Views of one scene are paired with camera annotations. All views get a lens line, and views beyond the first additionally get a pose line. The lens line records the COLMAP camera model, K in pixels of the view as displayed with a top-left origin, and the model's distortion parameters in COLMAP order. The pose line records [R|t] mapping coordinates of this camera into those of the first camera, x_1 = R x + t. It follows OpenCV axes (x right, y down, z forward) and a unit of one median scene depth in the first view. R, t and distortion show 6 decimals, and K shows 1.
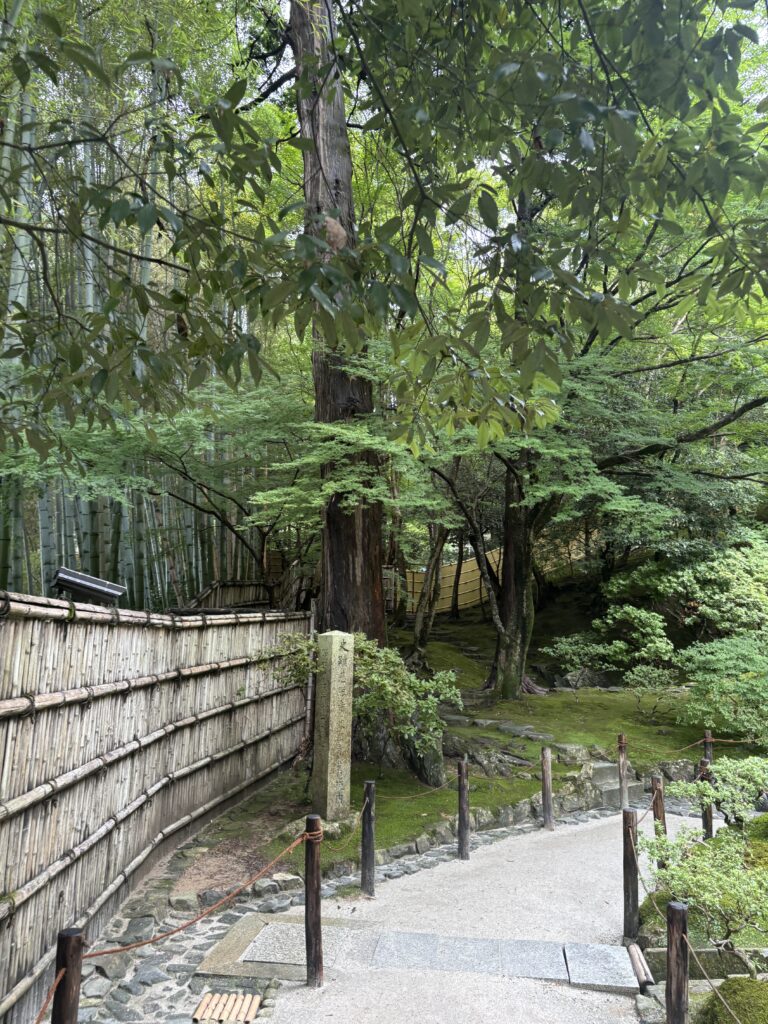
lens RADIAL K [[780.1, 0, 375.4], [0, 780.1, 520.0], [0, 0, 1]] dist [0.047931, -0.045020]
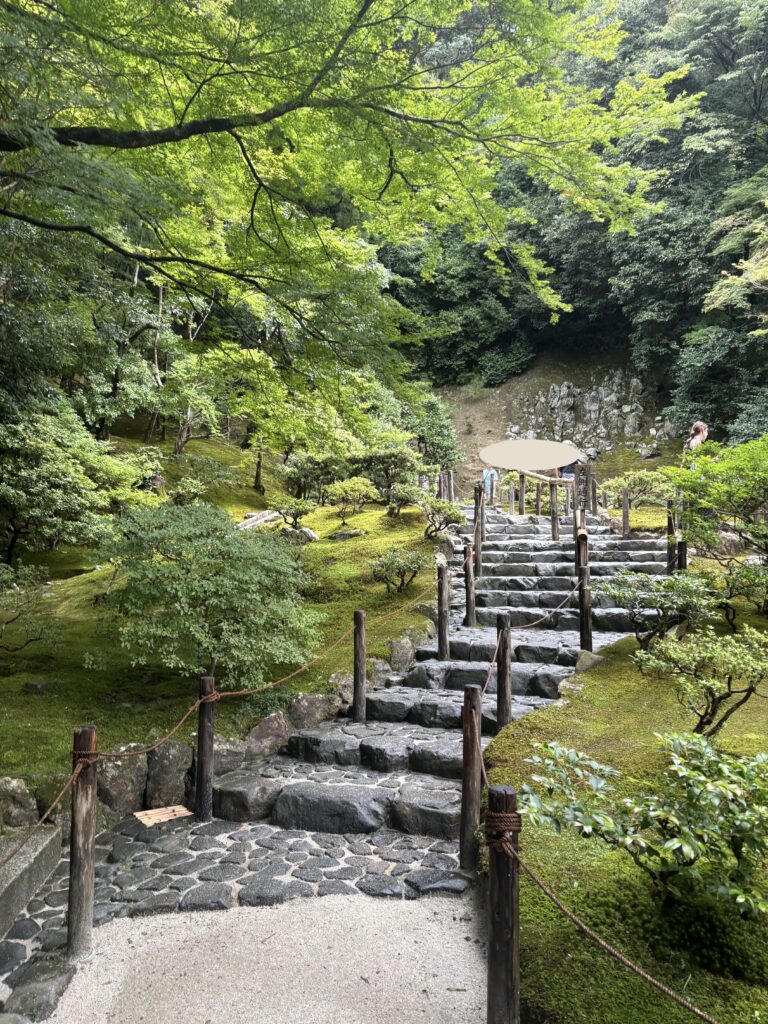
lens RADIAL K [[780.1, 0, 375.4], [0, 780.1, 520.0], [0, 0, 1]] dist [0.047931, -0.045020]
pose [[0.581622, 0.029271, 0.812933, 0.054207], [-0.109783, 0.993034, 0.042790, 0.076380], [-0.806017, -0.114134, 0.580784, 0.348655]]
